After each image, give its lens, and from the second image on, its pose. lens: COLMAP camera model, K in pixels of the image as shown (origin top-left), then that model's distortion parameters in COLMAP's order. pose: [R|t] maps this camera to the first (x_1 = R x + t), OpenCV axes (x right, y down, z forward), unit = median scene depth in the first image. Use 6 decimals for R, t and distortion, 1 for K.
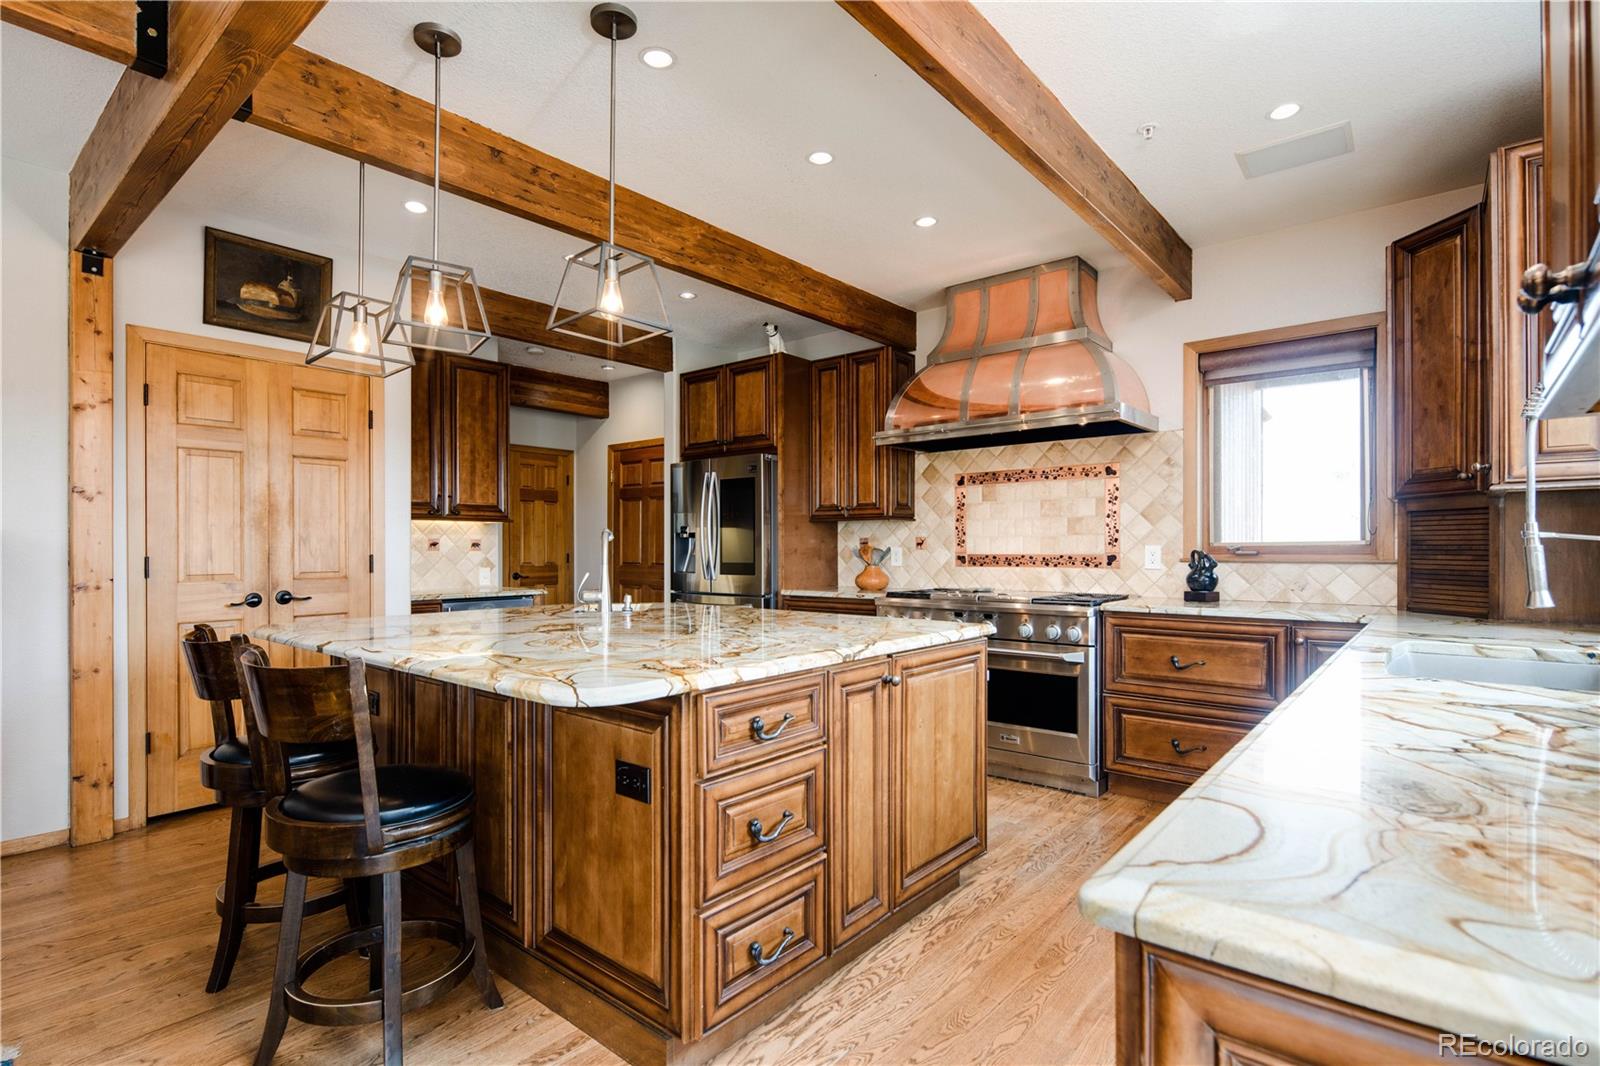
lens RADIAL K [[785.5, 0, 789.1], [0, 785.5, 544.8], [0, 0, 1]] dist [-0.000284, -0.000830]
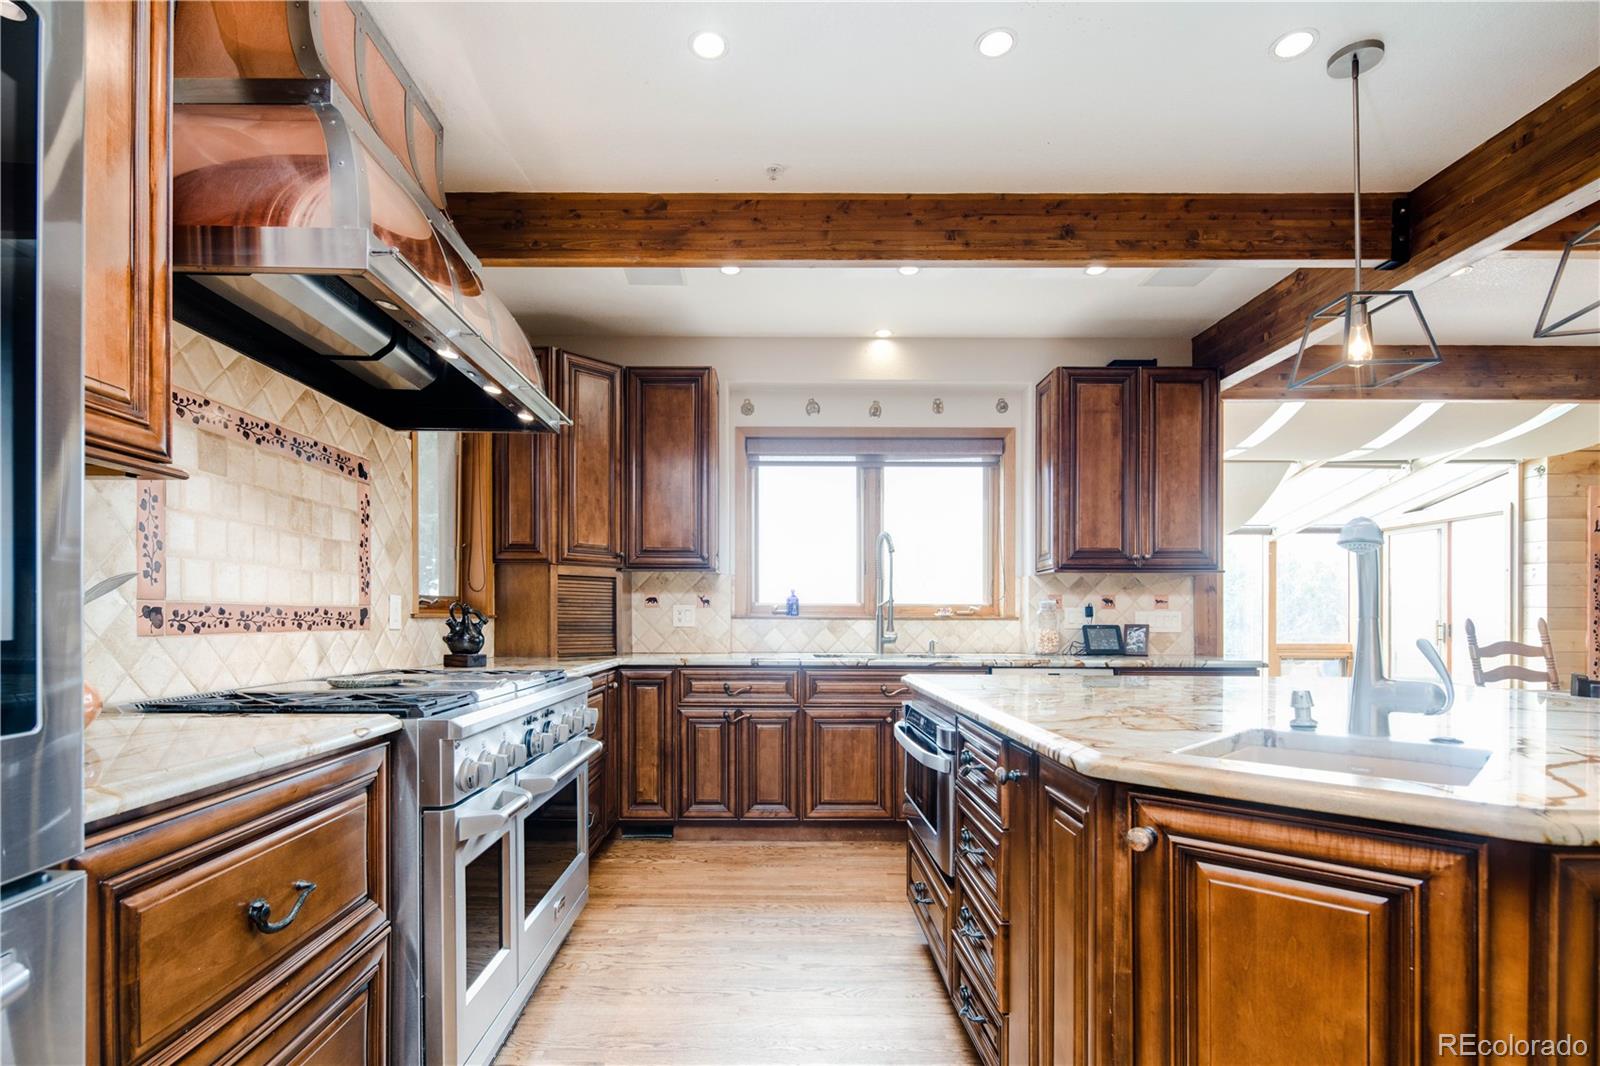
lens RADIAL K [[785.5, 0, 779.6], [0, 785.5, 618.8], [0, 0, 1]] dist [-0.000284, -0.000830]
pose [[-0.640264, 0.002223, 0.768152, -0.260313], [-0.004564, 0.999967, -0.006698, 0.022904], [-0.768141, -0.007794, -0.640233, 1.100237]]
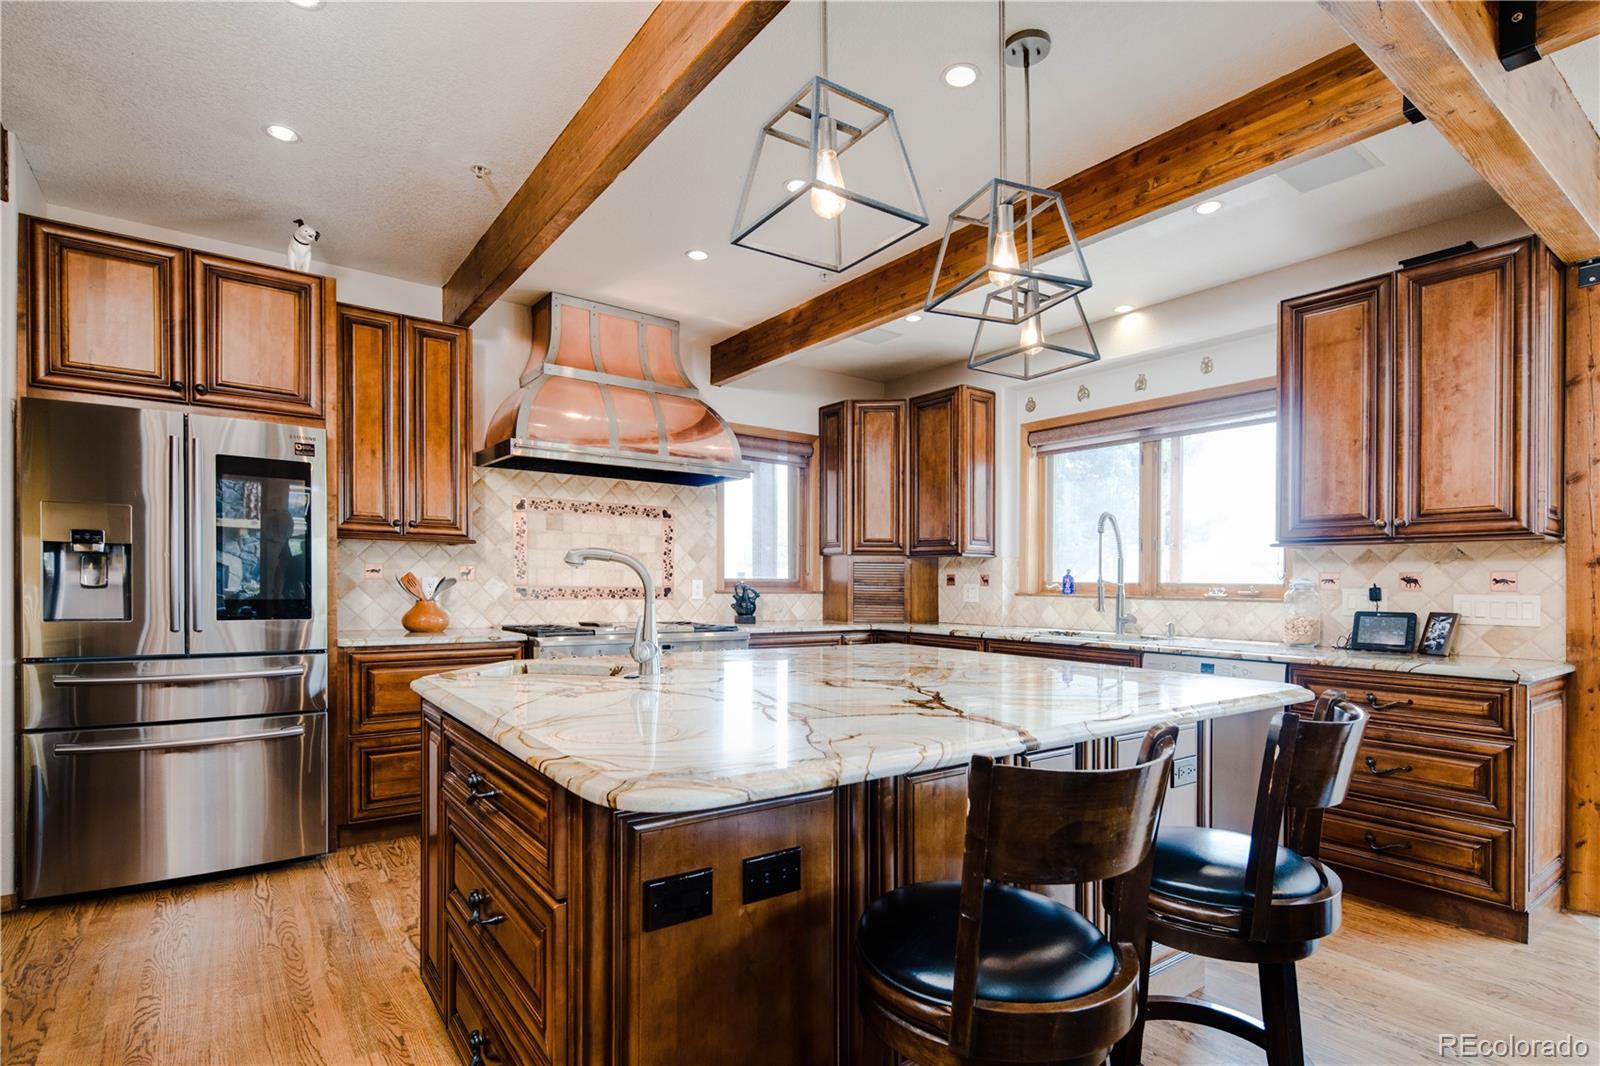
lens RADIAL K [[785.5, 0, 798.7], [0, 785.5, 591.5], [0, 0, 1]] dist [-0.000284, -0.000830]
pose [[0.238189, -0.003047, 0.971214, -0.631397], [-0.017003, 0.999829, 0.007307, 0.006622], [-0.971070, -0.018254, 0.238097, 0.520509]]
